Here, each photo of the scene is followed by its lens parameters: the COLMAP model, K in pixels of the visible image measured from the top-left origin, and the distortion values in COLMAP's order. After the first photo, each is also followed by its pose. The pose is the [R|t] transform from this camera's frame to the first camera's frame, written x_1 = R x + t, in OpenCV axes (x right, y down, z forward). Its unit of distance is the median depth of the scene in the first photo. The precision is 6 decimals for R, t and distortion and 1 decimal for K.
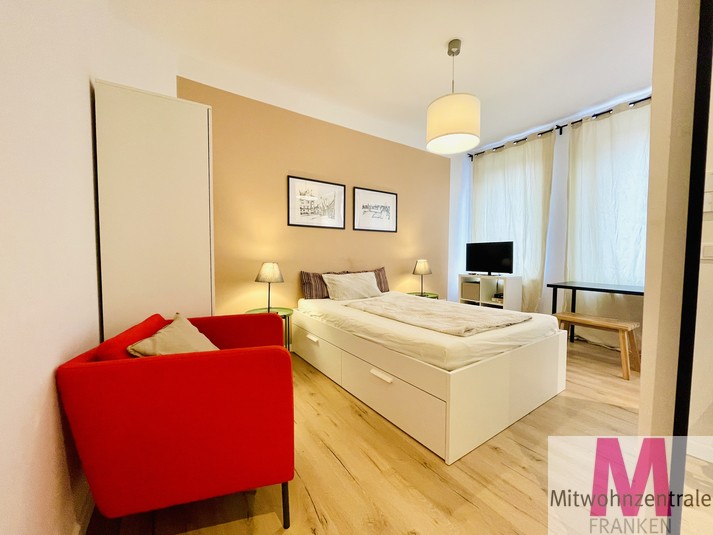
lens RADIAL K [[287.9, 0, 352.9], [0, 287.9, 267.1], [0, 0, 1]] dist [-0.002331, -0.000154]
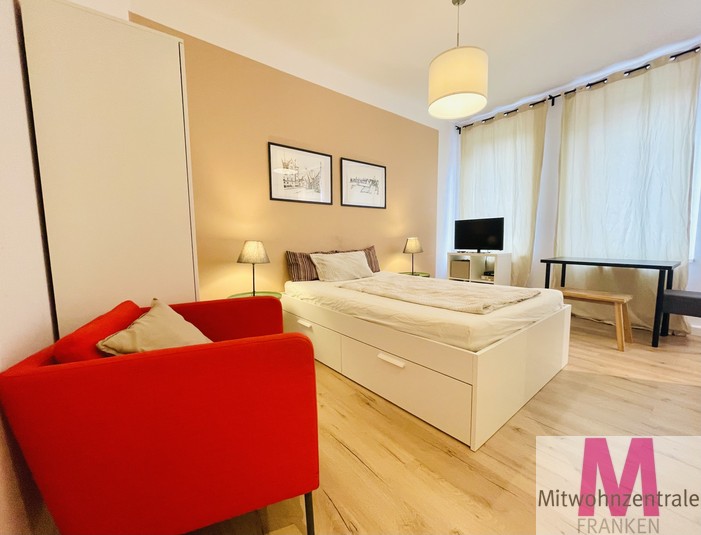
lens RADIAL K [[293.9, 0, 353.7], [0, 293.9, 267.4], [0, 0, 1]] dist [-0.001719, -0.000432]
pose [[0.995082, -0.023545, 0.096219, -0.070828], [0.017955, 0.998123, 0.058556, 0.017808], [-0.097417, -0.056540, 0.993636, 0.069480]]
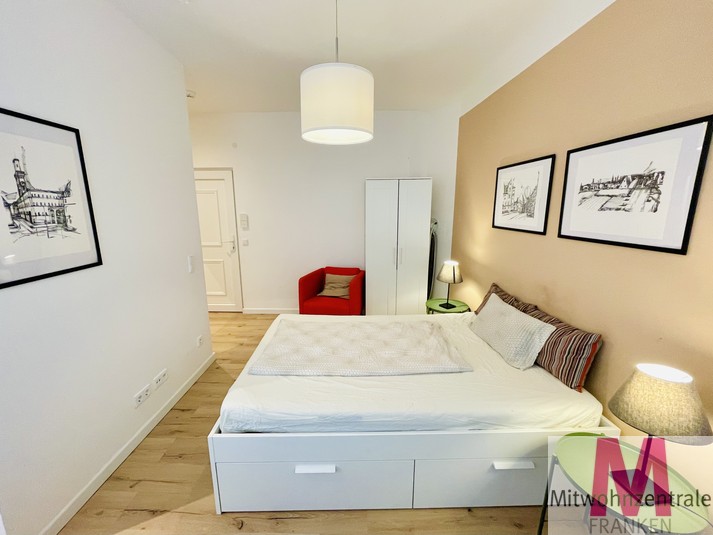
lens RADIAL K [[287.9, 0, 354.1], [0, 287.9, 265.9], [0, 0, 1]] dist [-0.002331, -0.000154]
pose [[-0.529057, 0.168659, -0.831657, 0.843337], [-0.033763, 0.975090, 0.219225, -0.237294], [0.847914, 0.144062, -0.510184, 1.263473]]
